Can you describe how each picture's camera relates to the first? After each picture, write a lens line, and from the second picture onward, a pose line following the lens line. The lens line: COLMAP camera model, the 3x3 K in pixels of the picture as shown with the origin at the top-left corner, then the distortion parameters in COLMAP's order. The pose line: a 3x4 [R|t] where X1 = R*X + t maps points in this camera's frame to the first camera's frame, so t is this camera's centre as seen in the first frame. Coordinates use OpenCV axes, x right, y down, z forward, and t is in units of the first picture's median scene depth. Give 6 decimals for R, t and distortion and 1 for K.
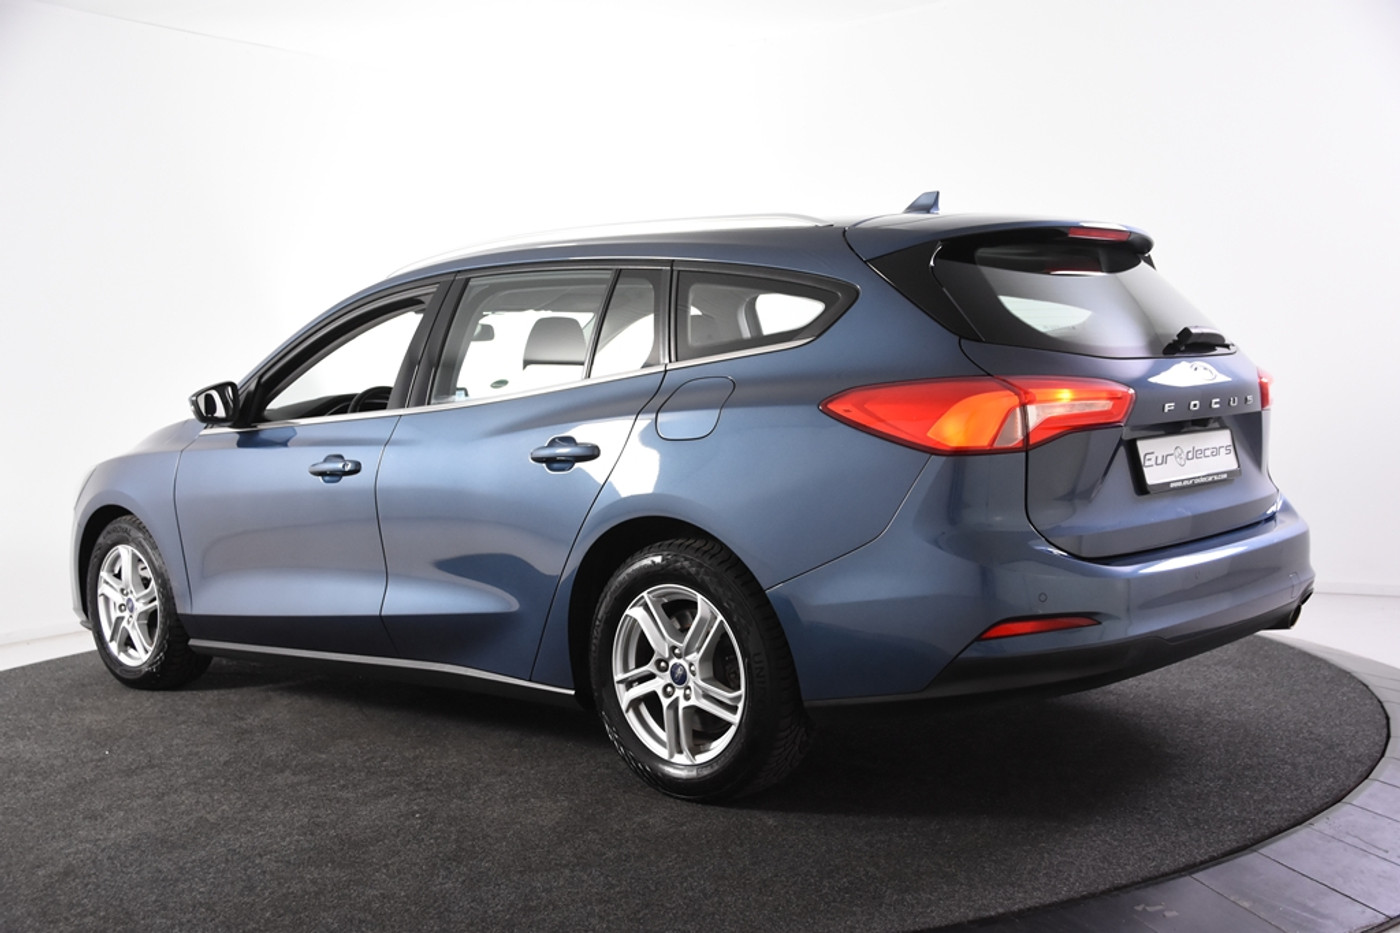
lens RADIAL K [[1547.2, 0, 710.0], [0, 1547.2, 468.7], [0, 0, 1]] dist [0.000032, 0.000000]
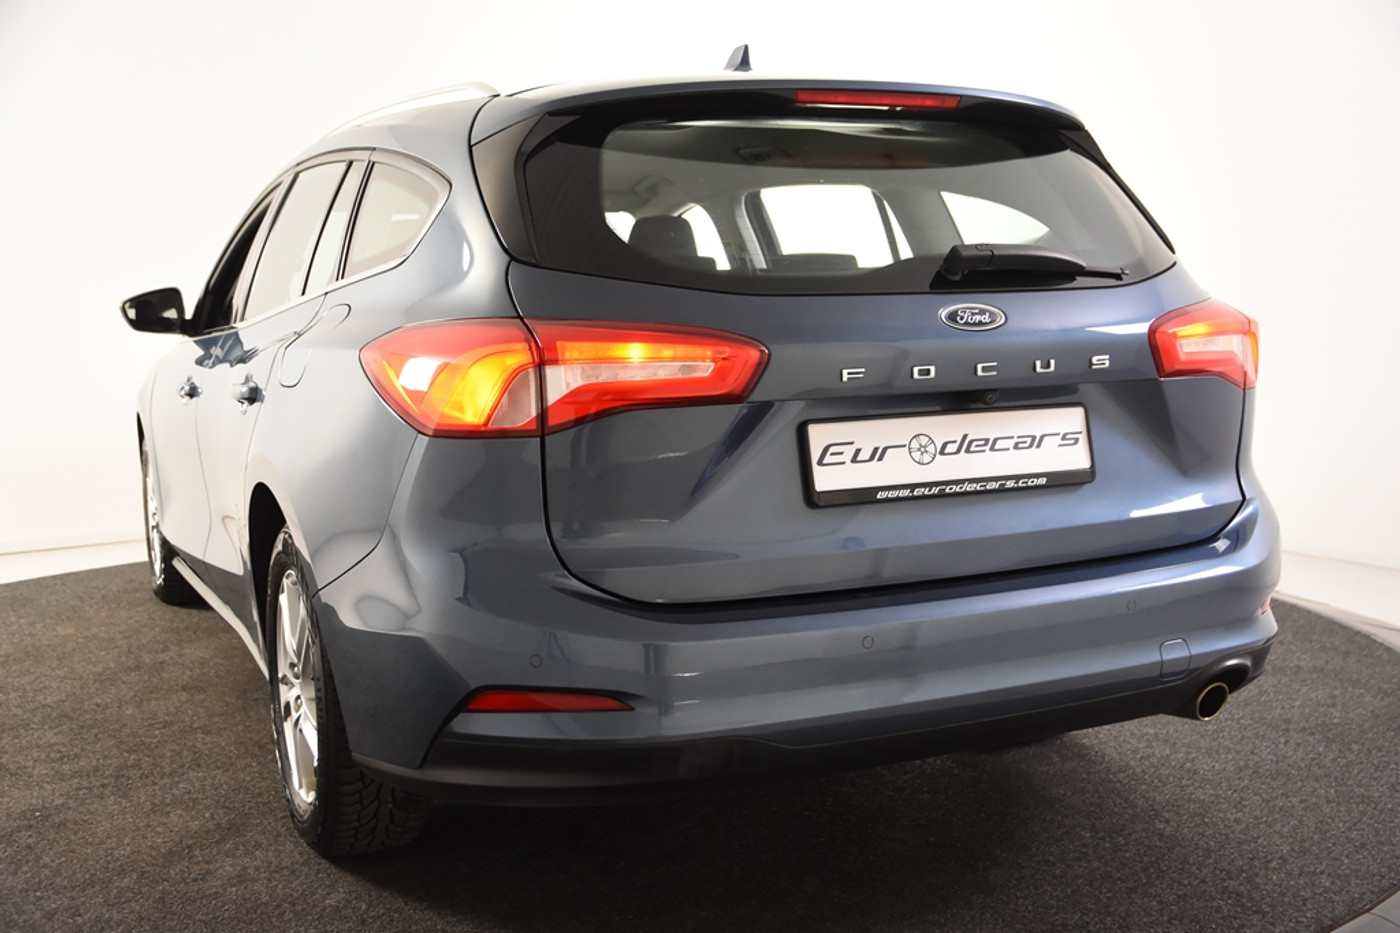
lens RADIAL K [[1547.2, 0, 694.2], [0, 1547.2, 461.5], [0, 0, 1]] dist [0.000032, 0.000000]
pose [[0.927520, 0.066291, -0.367848, 0.463989], [-0.041643, 0.996347, 0.074551, -0.047945], [0.371446, -0.053829, 0.926893, 0.379273]]
